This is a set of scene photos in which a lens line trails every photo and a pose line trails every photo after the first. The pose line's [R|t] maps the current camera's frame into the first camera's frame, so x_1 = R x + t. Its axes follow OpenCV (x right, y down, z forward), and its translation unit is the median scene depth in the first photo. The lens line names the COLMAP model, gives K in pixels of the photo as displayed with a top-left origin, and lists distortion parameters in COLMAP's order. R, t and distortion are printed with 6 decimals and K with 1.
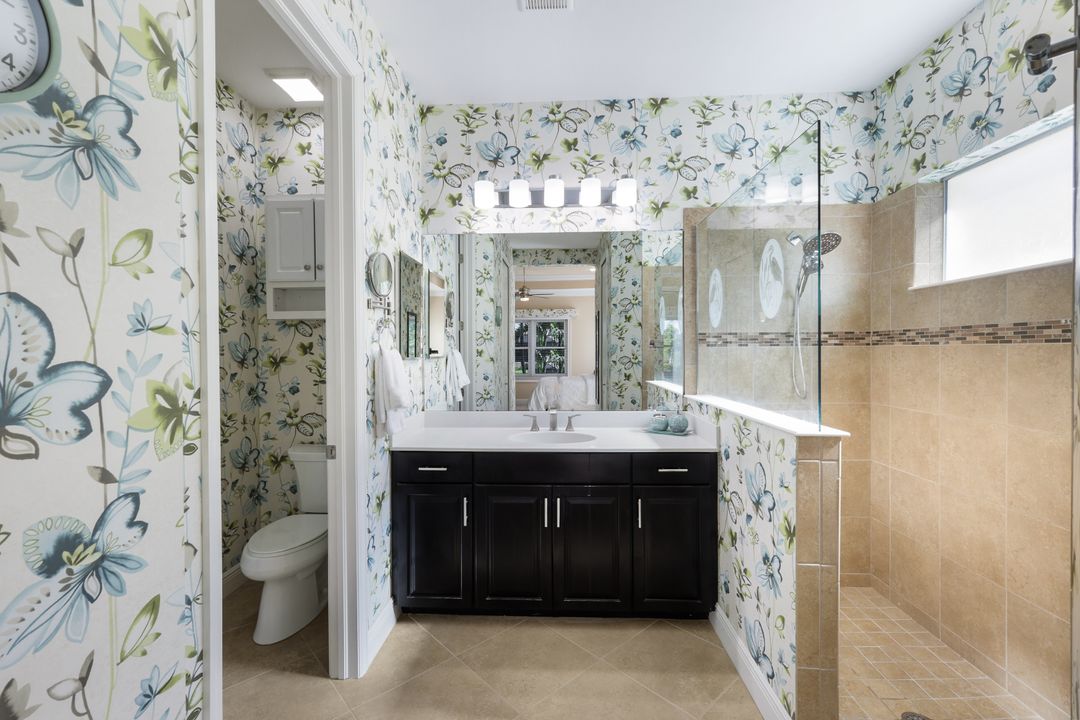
lens RADIAL K [[475.6, 0, 538.5], [0, 475.6, 355.1], [0, 0, 1]] dist [0.001959, -0.000070]
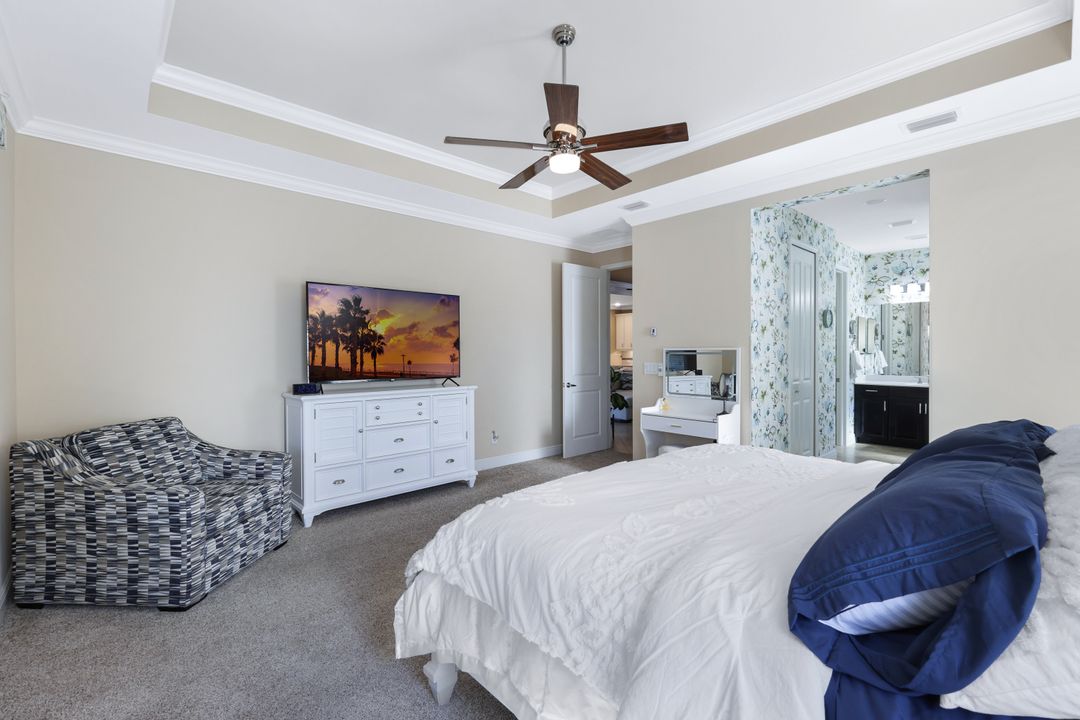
lens RADIAL K [[475.6, 0, 538.5], [0, 475.6, 355.1], [0, 0, 1]] dist [0.001959, -0.000070]
pose [[0.710383, 0.010639, -0.703734, 0.313213], [-0.008171, 0.999943, 0.006869, 0.010358], [0.703767, 0.000870, 0.710430, -2.062018]]
